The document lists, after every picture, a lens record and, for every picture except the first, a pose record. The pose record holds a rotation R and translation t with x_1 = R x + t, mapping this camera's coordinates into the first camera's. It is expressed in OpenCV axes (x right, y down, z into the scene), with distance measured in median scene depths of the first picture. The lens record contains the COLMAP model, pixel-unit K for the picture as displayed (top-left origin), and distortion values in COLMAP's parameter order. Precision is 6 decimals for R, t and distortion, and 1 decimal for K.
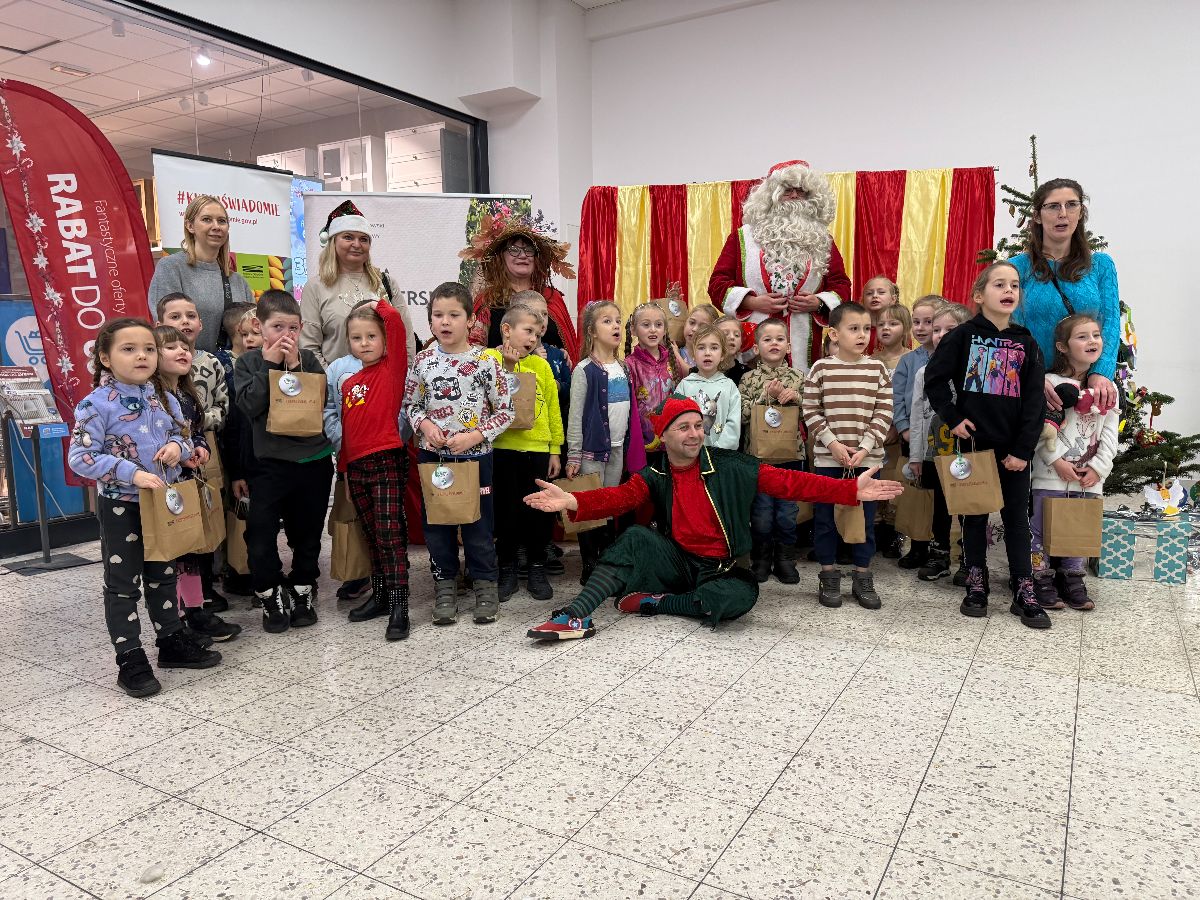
lens RADIAL K [[860.3, 0, 598.1], [0, 860.3, 457.2], [0, 0, 1]] dist [0.029235, -0.022825]
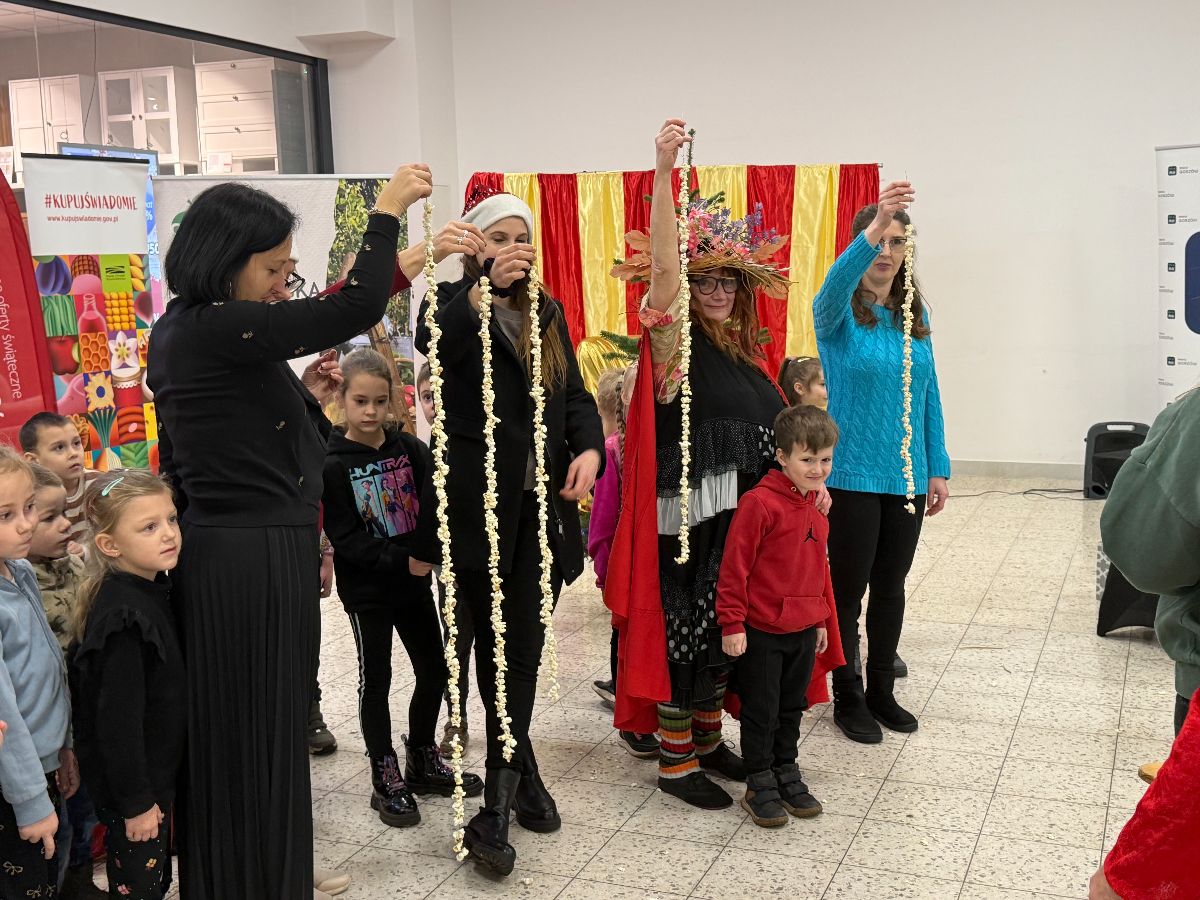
lens RADIAL K [[1416.9, 0, 600.9], [0, 1416.9, 442.6], [0, 0, 1]] dist [0.099120, 0.000000]
pose [[0.988990, -0.030733, 0.144757, -0.114267], [0.030275, 0.999527, 0.005371, -0.025998], [-0.144854, -0.000929, 0.989453, -0.596314]]
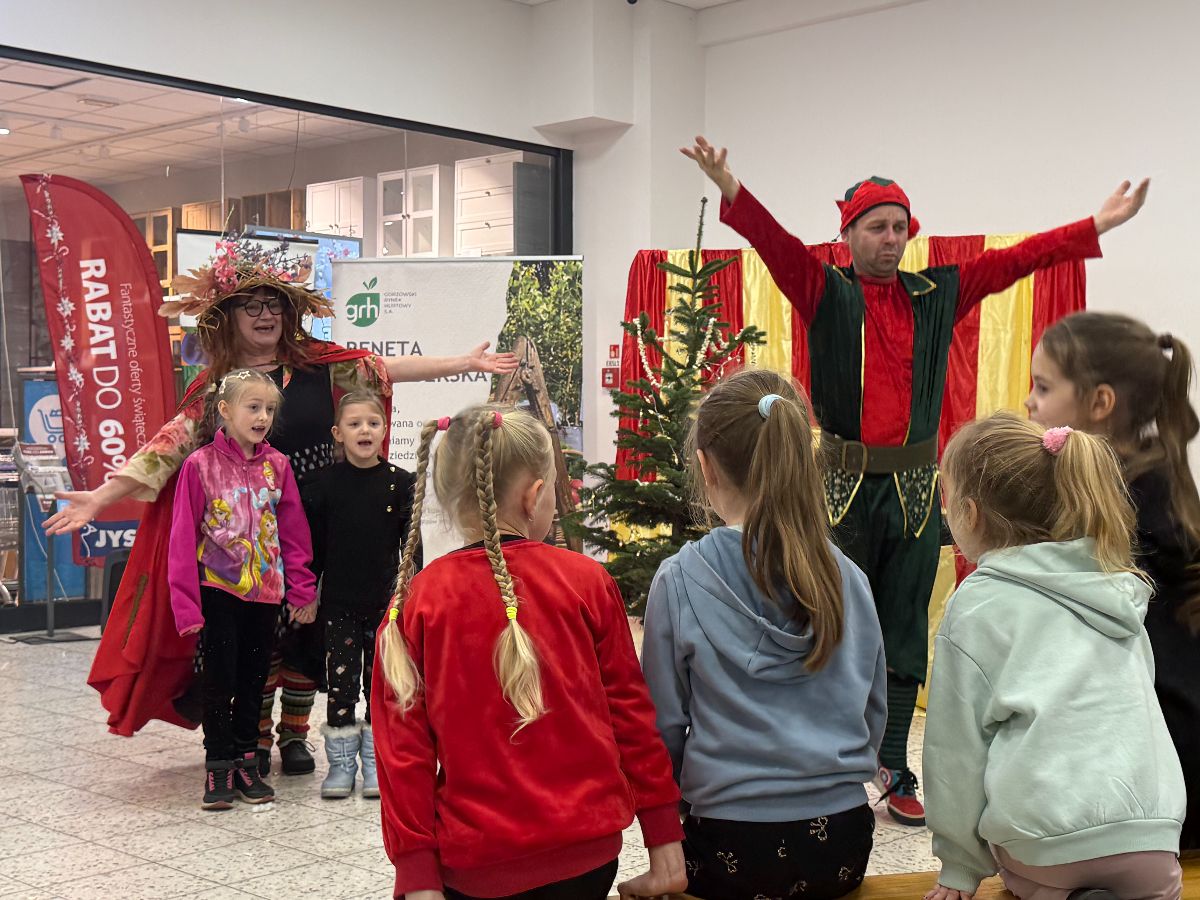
lens RADIAL K [[1654.1, 0, 610.3], [0, 1654.1, 458.3], [0, 0, 1]] dist [0.142153, 0.000000]
pose [[0.975905, 0.018099, -0.217442, 0.357648], [-0.041118, 0.993954, -0.101810, 0.073193], [0.214285, 0.108298, 0.970749, -0.663010]]
